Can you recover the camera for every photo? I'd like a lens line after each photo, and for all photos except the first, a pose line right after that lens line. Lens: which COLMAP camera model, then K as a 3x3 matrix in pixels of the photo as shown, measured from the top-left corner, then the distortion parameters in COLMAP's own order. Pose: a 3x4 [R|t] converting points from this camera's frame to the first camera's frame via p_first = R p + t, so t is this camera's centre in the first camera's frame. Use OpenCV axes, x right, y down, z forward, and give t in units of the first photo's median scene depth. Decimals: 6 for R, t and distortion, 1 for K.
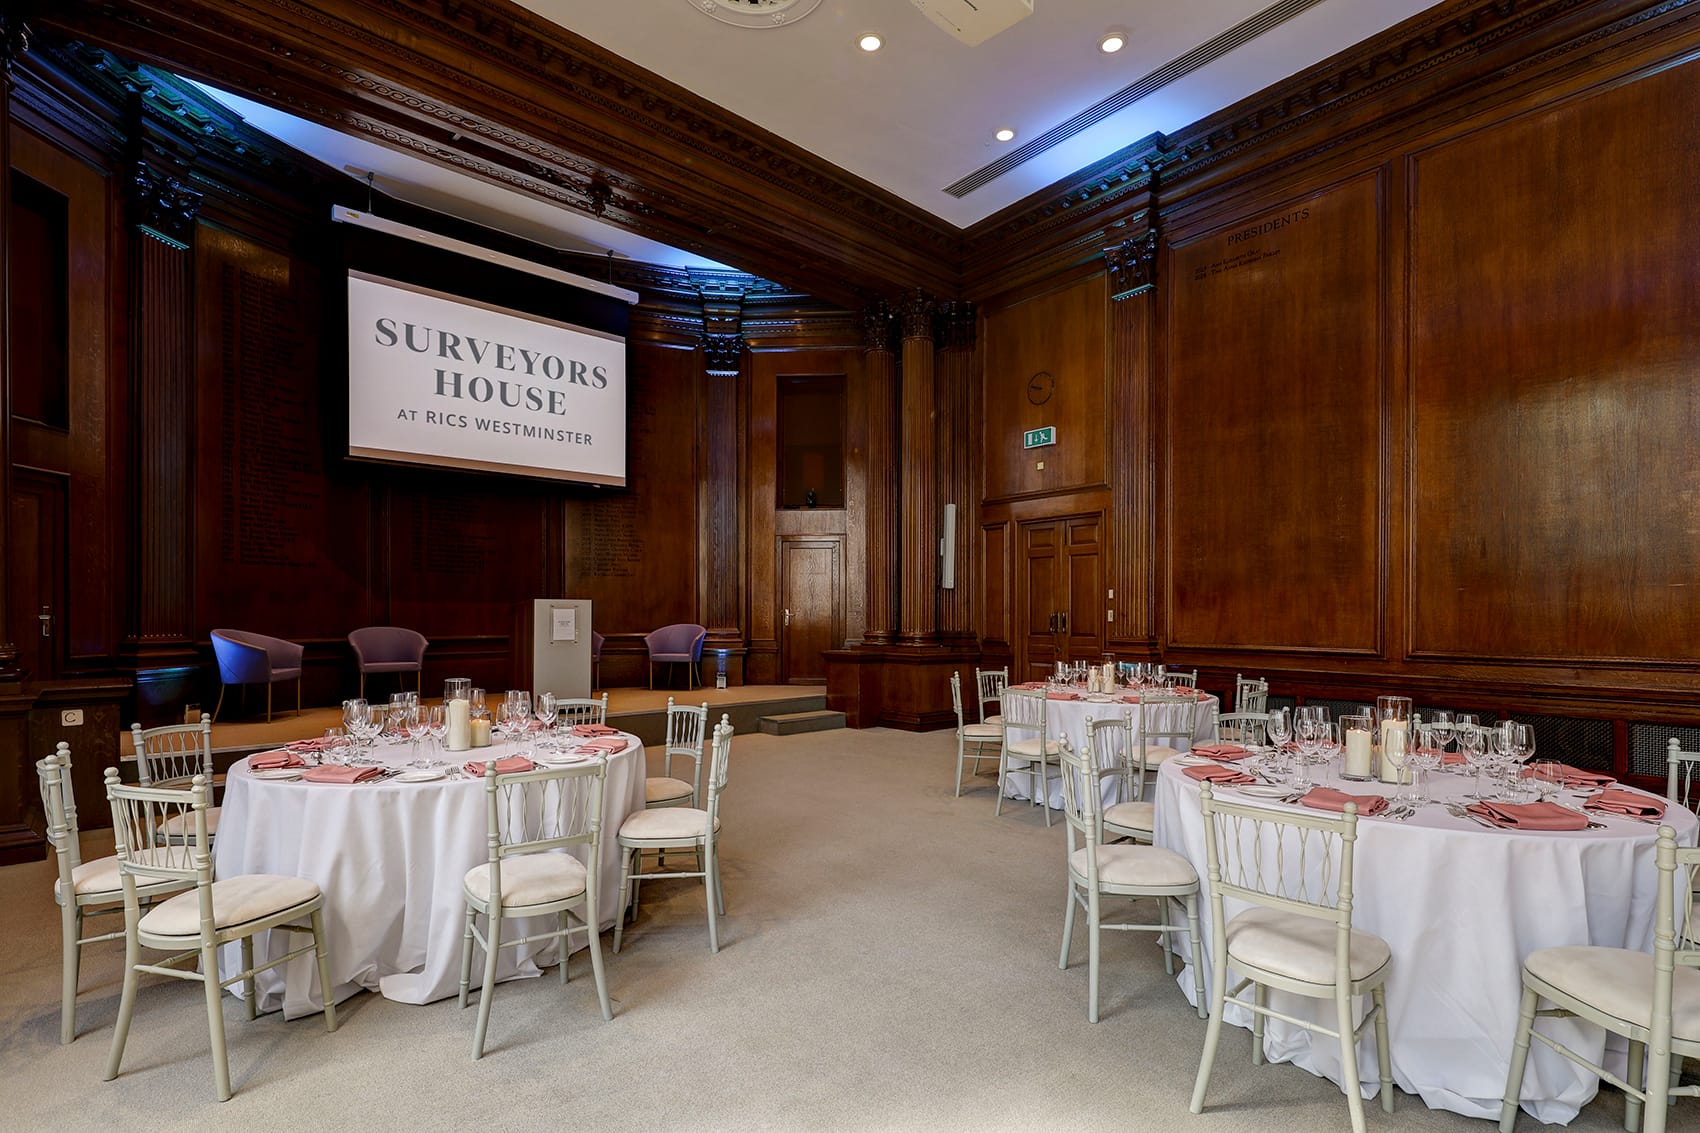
lens RADIAL K [[814.9, 0, 862.7], [0, 814.9, 619.1], [0, 0, 1]] dist [0.003816, -0.004010]
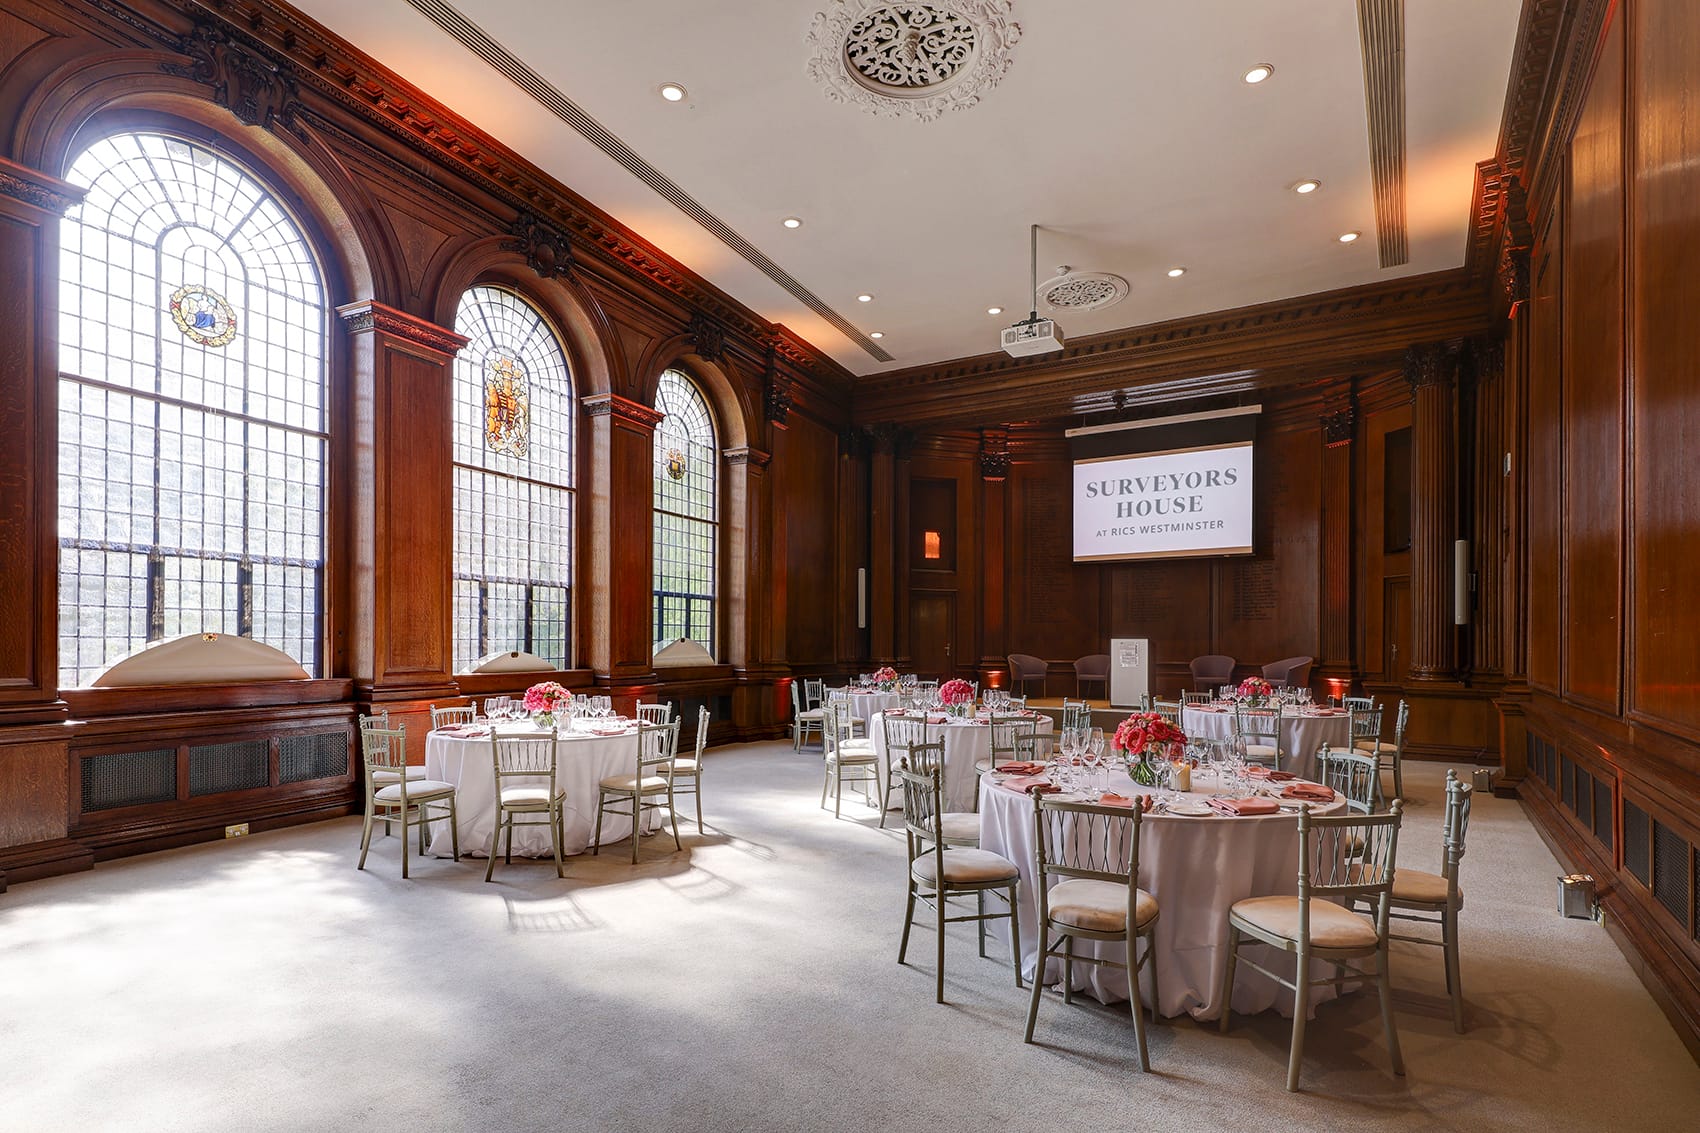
lens RADIAL K [[814.9, 0, 867.0], [0, 814.9, 644.2], [0, 0, 1]] dist [0.003816, -0.004010]
pose [[0.301779, -0.001457, -0.953377, 1.025854], [-0.009969, 0.999939, -0.004684, -0.001477], [0.953326, 0.010918, 0.301746, 0.002107]]
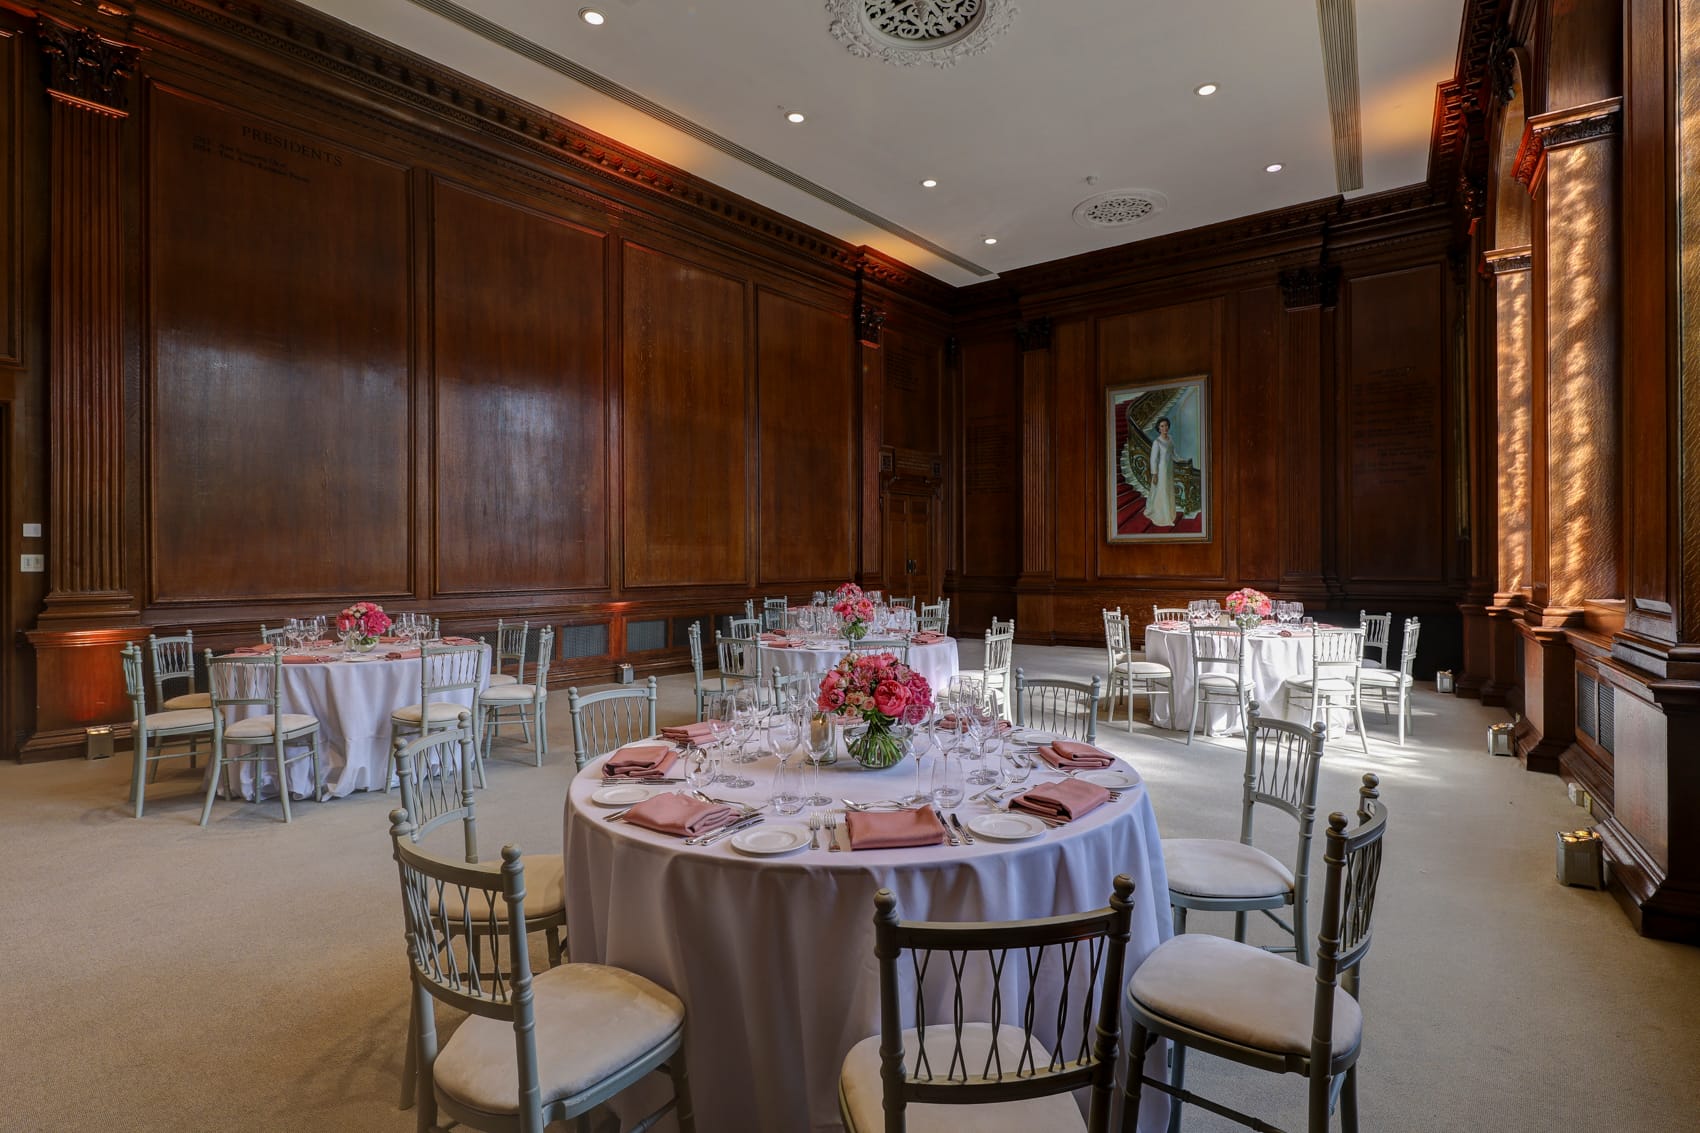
lens RADIAL K [[852.8, 0, 854.0], [0, 852.8, 556.9], [0, 0, 1]] dist [0.015290, -0.007376]
pose [[-0.162857, 0.000236, 0.986650, -0.524576], [0.009348, 0.999955, 0.001304, -0.004762], [-0.986605, 0.009435, -0.162852, 0.479002]]
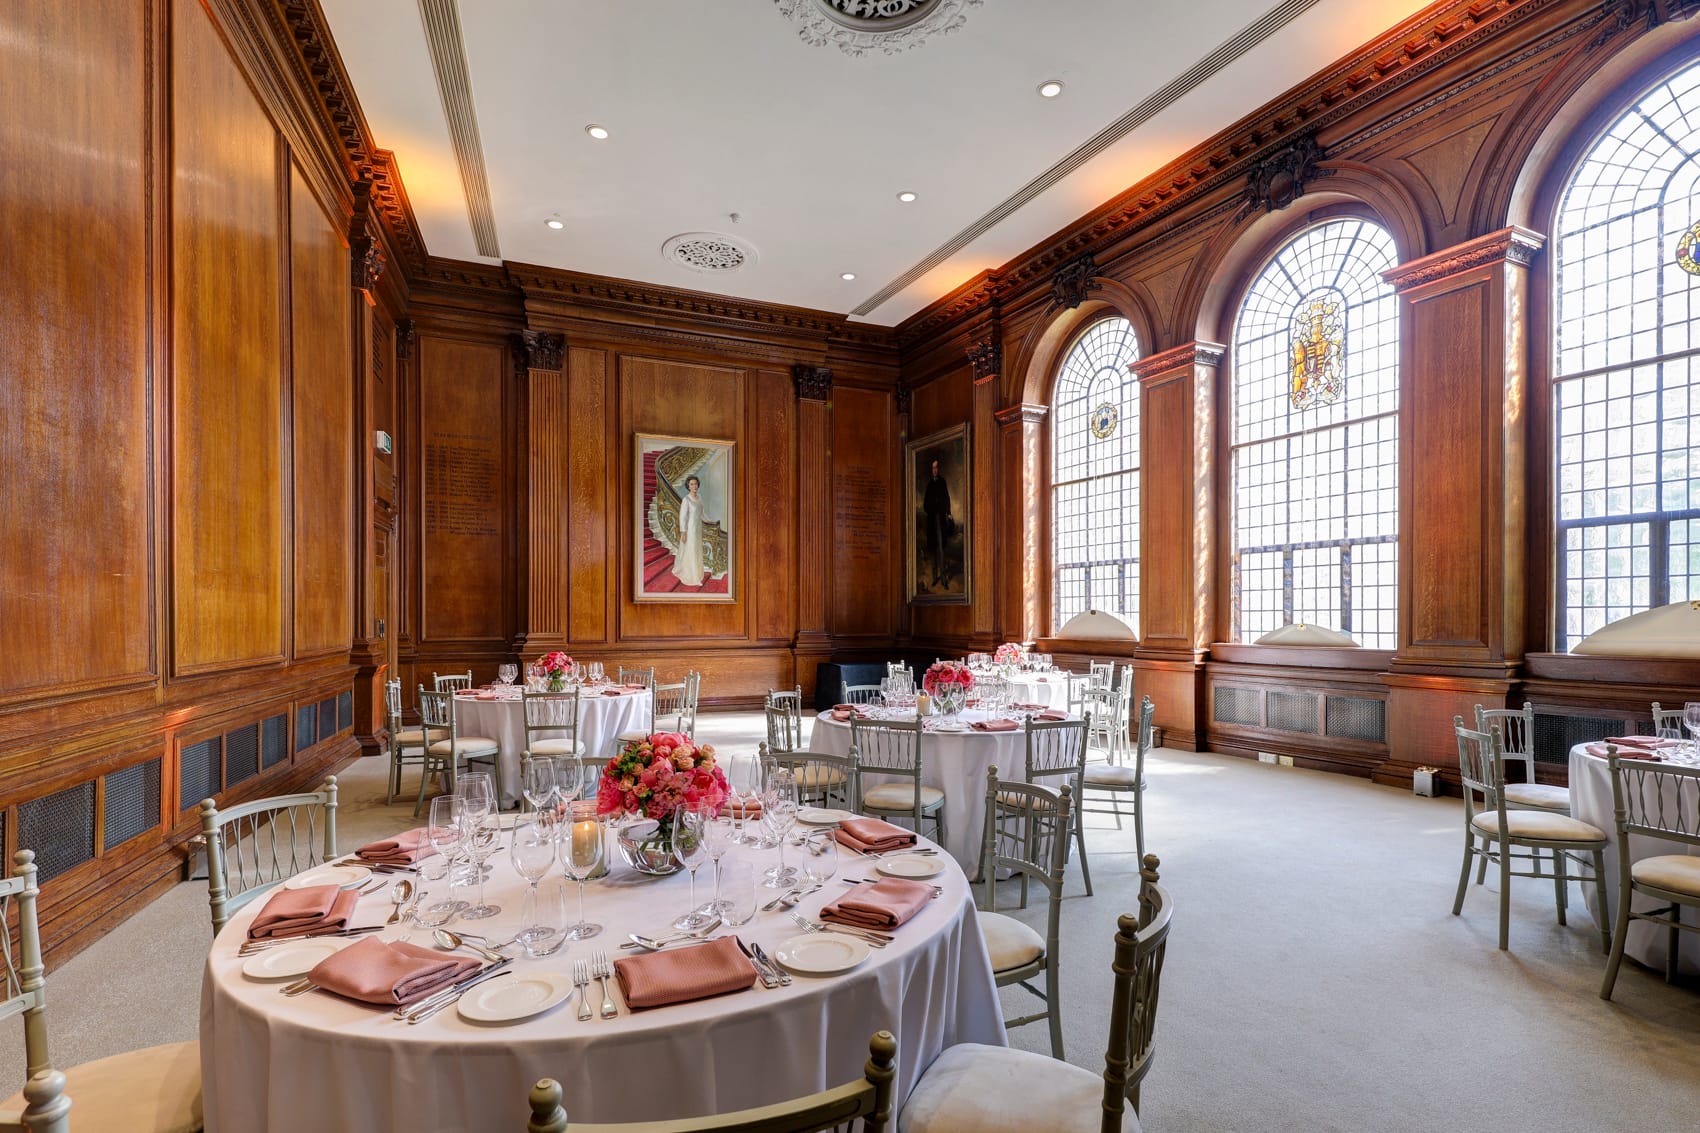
lens RADIAL K [[852.8, 0, 861.1], [0, 852.8, 620.7], [0, 0, 1]] dist [0.015290, -0.007376]
pose [[-0.941871, -0.002848, 0.335963, 0.074887], [0.000409, 0.999954, 0.009623, -0.005496], [-0.335975, 0.009201, -0.941826, 0.973287]]
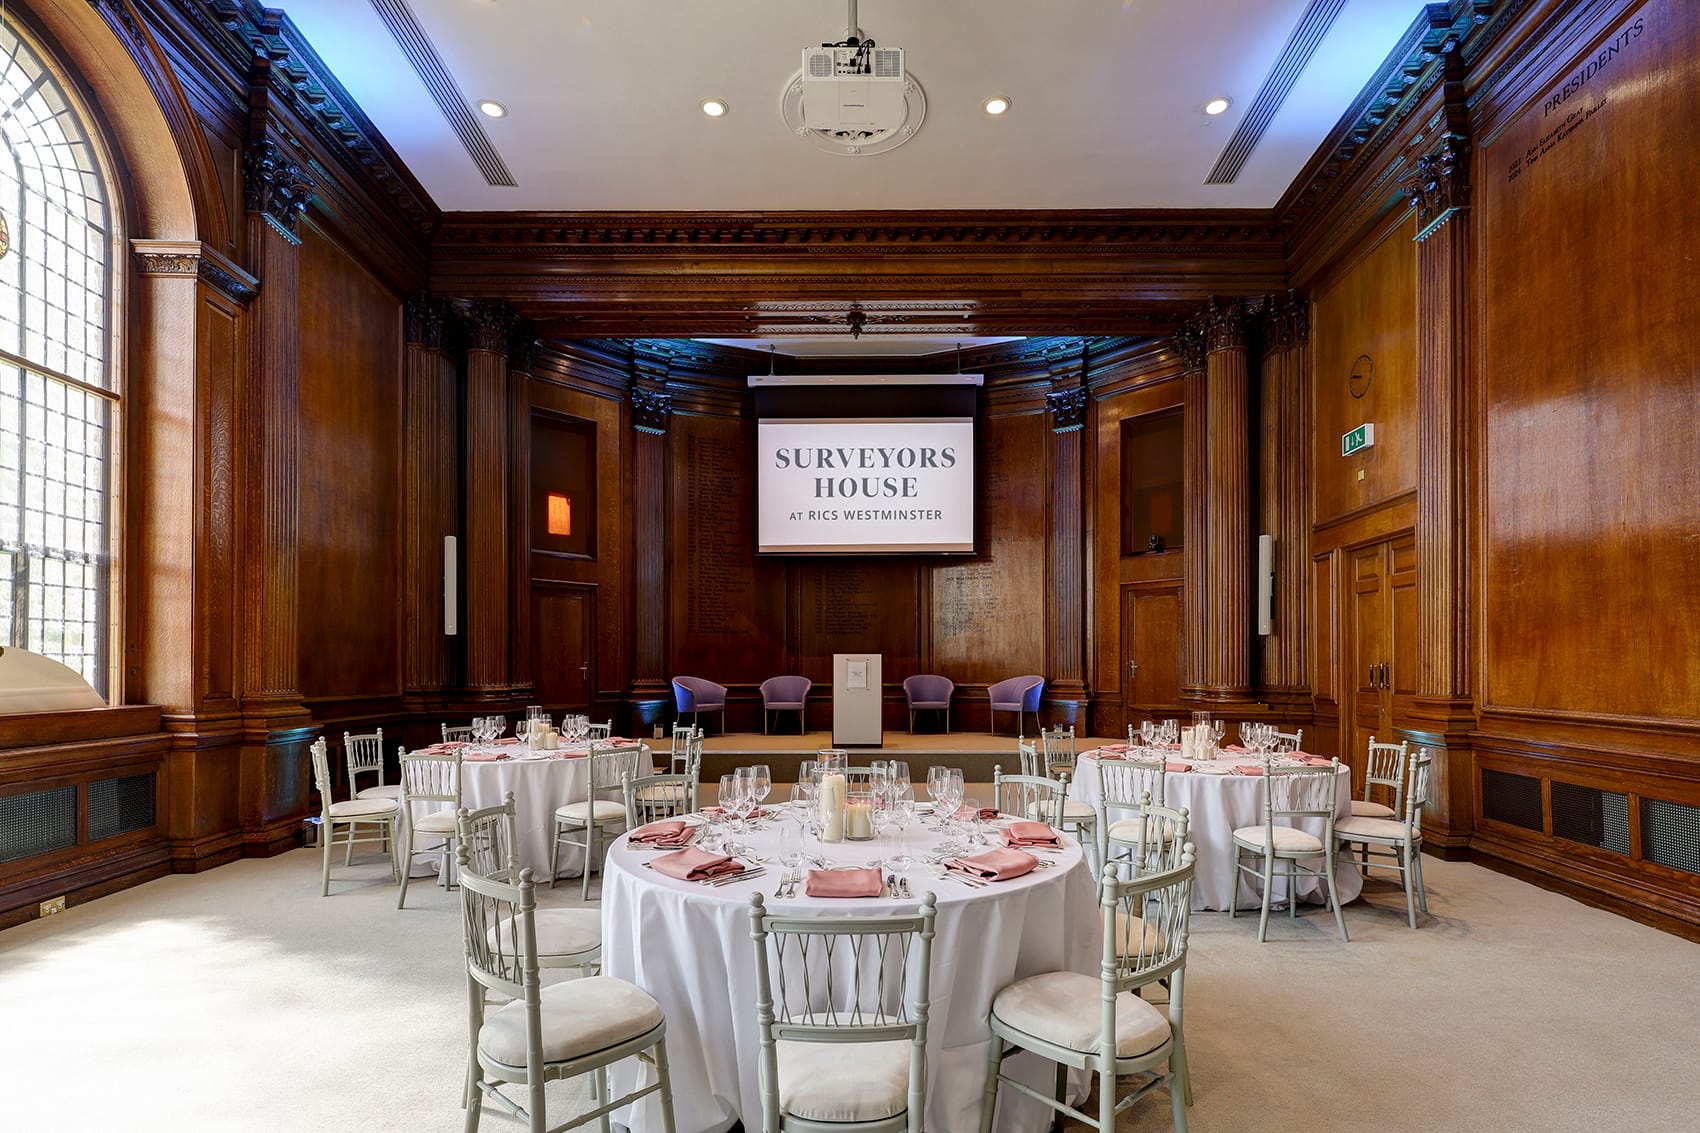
lens RADIAL K [[814.9, 0, 859.9], [0, 814.9, 662.6], [0, 0, 1]] dist [0.003816, -0.004010]
pose [[0.726106, -0.005625, -0.687560, 0.467180], [-0.001862, 0.999947, -0.010147, 0.000695], [0.687581, 0.008648, 0.726057, 0.117852]]
